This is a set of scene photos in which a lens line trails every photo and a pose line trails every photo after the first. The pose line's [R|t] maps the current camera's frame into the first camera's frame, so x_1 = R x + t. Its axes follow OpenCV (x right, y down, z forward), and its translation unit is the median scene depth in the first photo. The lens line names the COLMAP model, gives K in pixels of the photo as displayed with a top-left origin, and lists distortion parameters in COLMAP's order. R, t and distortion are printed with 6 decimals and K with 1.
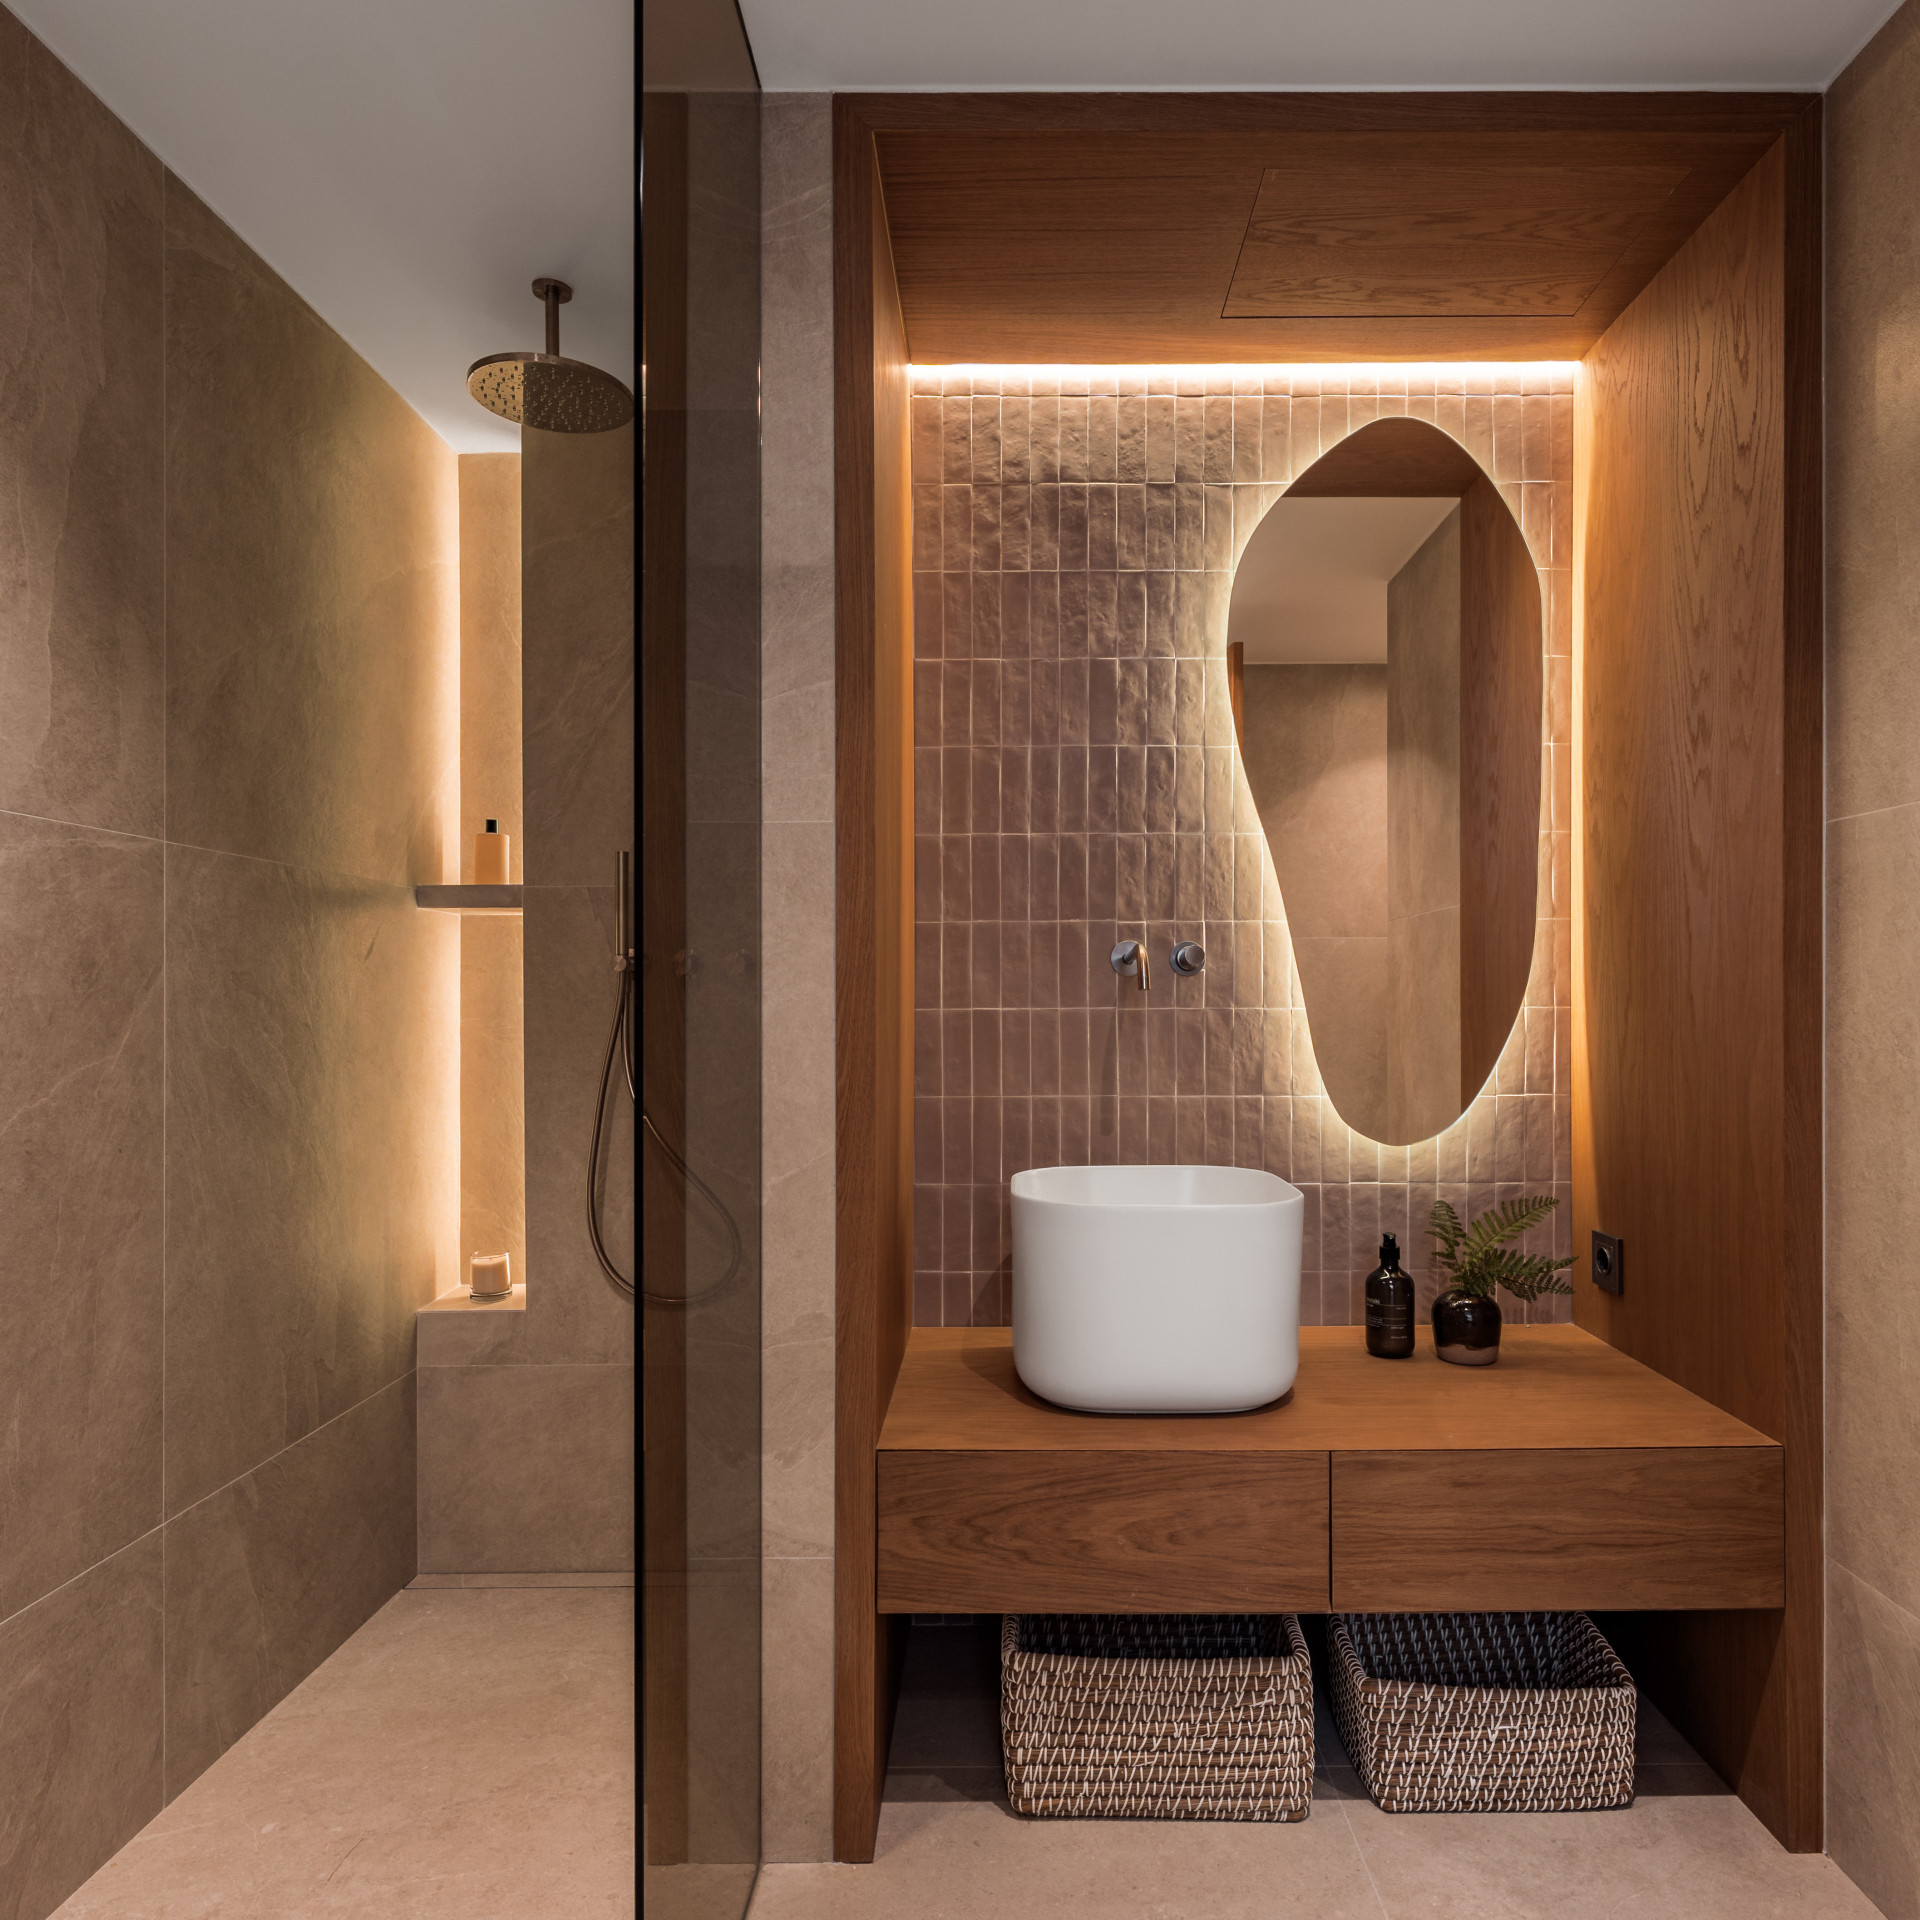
lens RADIAL K [[1200.1, 0, 963.3], [0, 1200.1, 995.6], [0, 0, 1]] dist [0.001582, -0.000659]
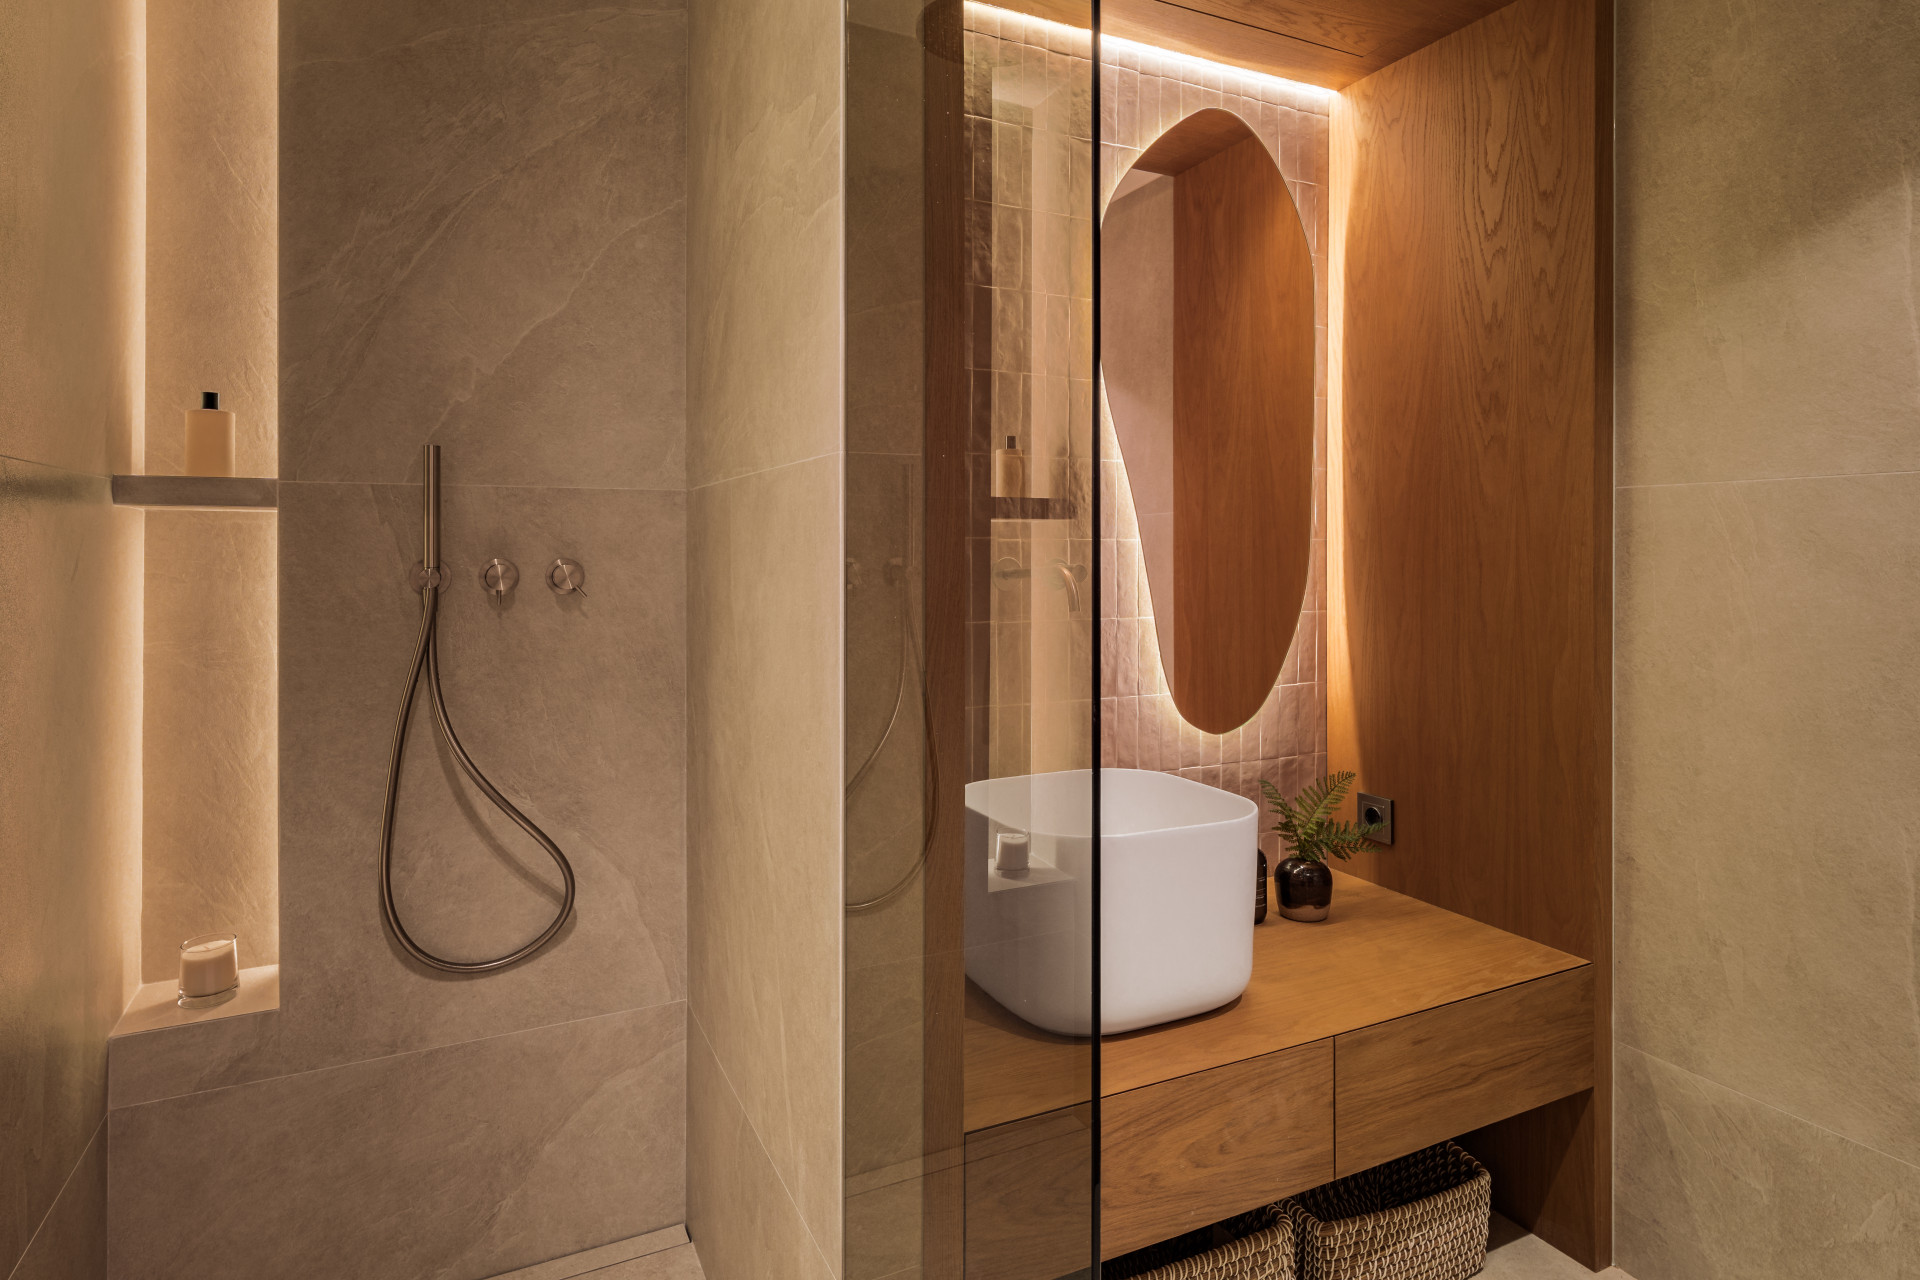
lens RADIAL K [[1055.6, 0, 960.3], [0, 1055.6, 549.6], [0, 0, 1]] dist [-0.001115, 0.001101]
pose [[0.896217, 0.002280, 0.443609, -0.398686], [-0.001118, 0.999995, -0.002882, -0.063720], [-0.443614, 0.002087, 0.896216, 0.244008]]
